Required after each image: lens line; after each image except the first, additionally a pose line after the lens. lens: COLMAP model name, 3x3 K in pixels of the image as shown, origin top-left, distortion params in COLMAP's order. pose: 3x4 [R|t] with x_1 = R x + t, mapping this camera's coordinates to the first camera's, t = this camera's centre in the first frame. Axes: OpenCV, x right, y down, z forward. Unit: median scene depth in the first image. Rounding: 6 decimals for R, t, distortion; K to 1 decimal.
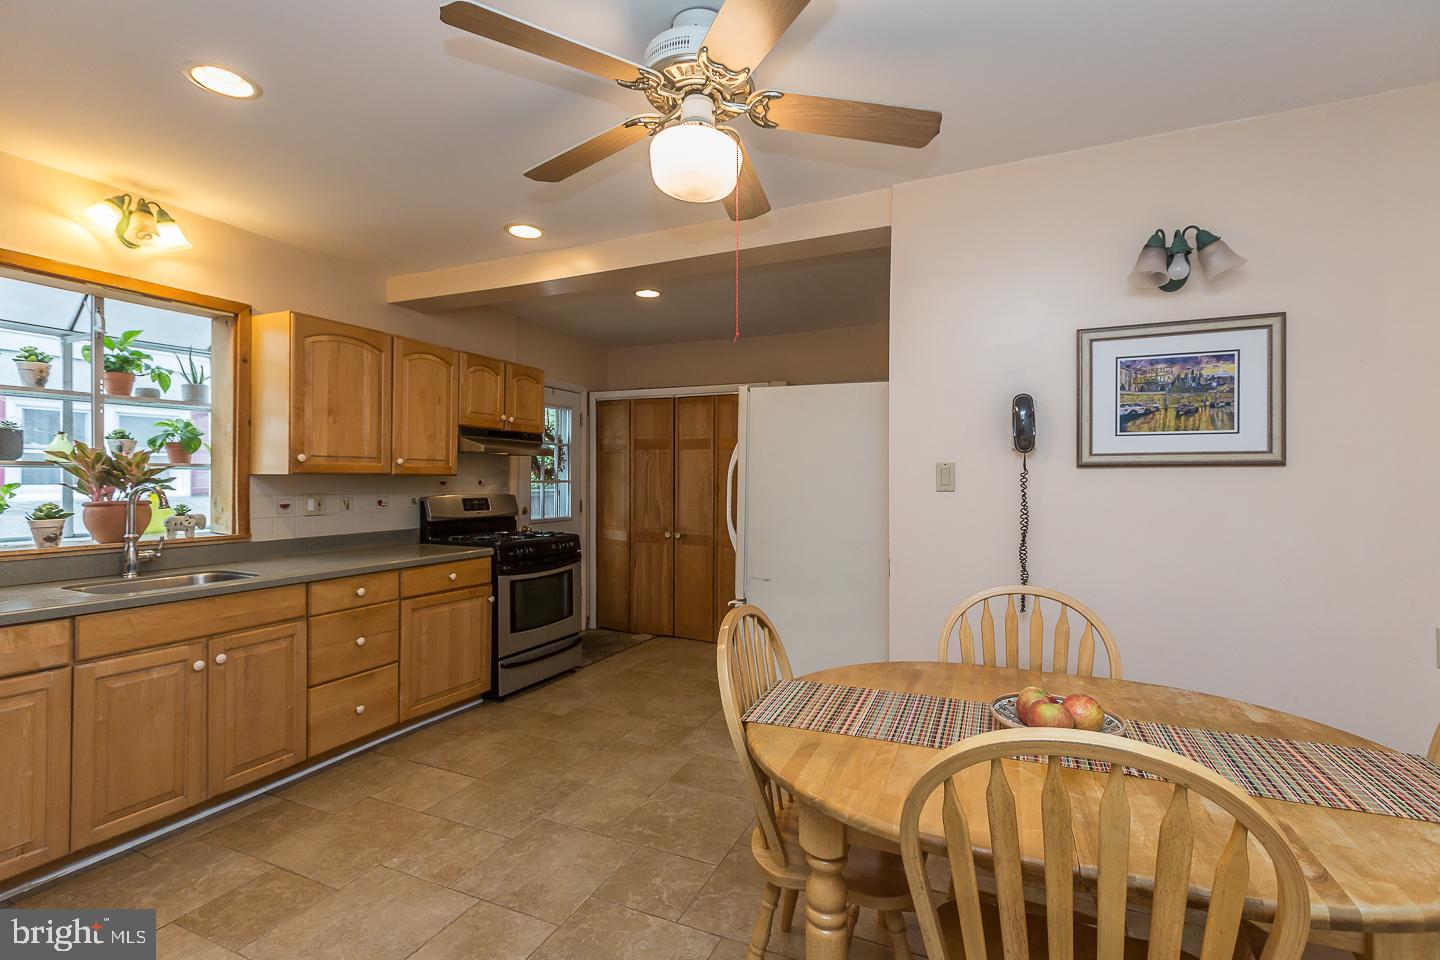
lens RADIAL K [[661.1, 0, 708.7], [0, 661.1, 477.7], [0, 0, 1]] dist [-0.002185, -0.001157]
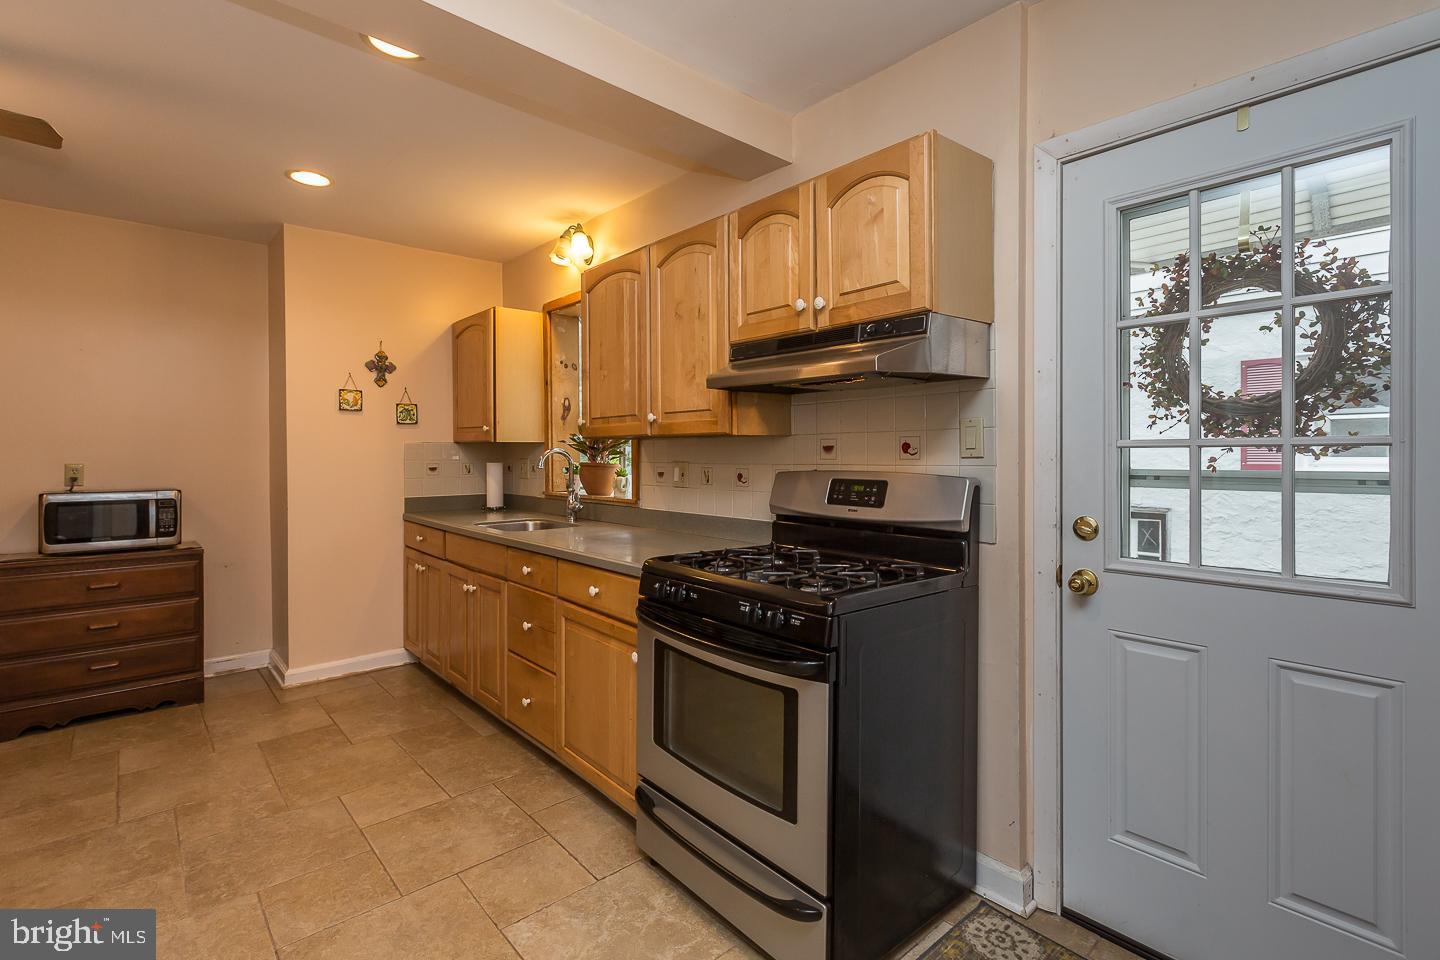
lens RADIAL K [[661.1, 0, 739.1], [0, 661.1, 458.0], [0, 0, 1]] dist [-0.002185, -0.001157]
pose [[-0.381465, 0.004752, -0.924371, 0.184589], [0.002862, 0.999988, 0.003960, 0.019518], [0.924379, -0.001135, -0.381474, 1.621534]]
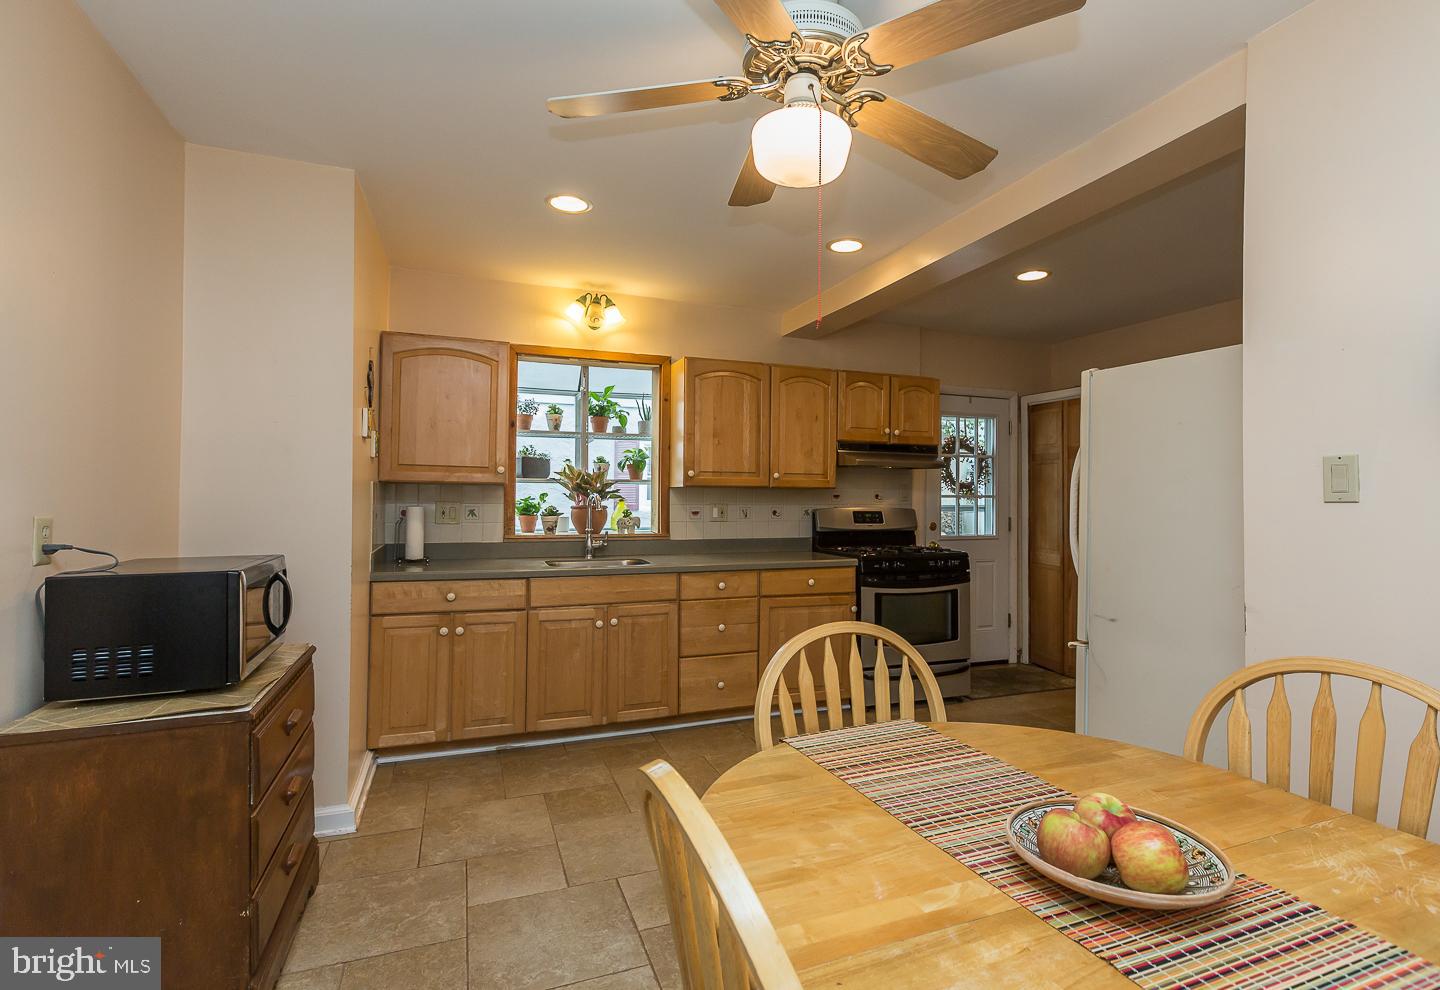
lens RADIAL K [[679.4, 0, 724.4], [0, 679.4, 488.3], [0, 0, 1]] dist [-0.008581, 0.000533]
pose [[0.713831, -0.007099, -0.700282, 0.333457], [-0.003650, 0.999897, -0.013857, 0.015989], [0.700309, 0.012448, 0.713732, 0.134369]]
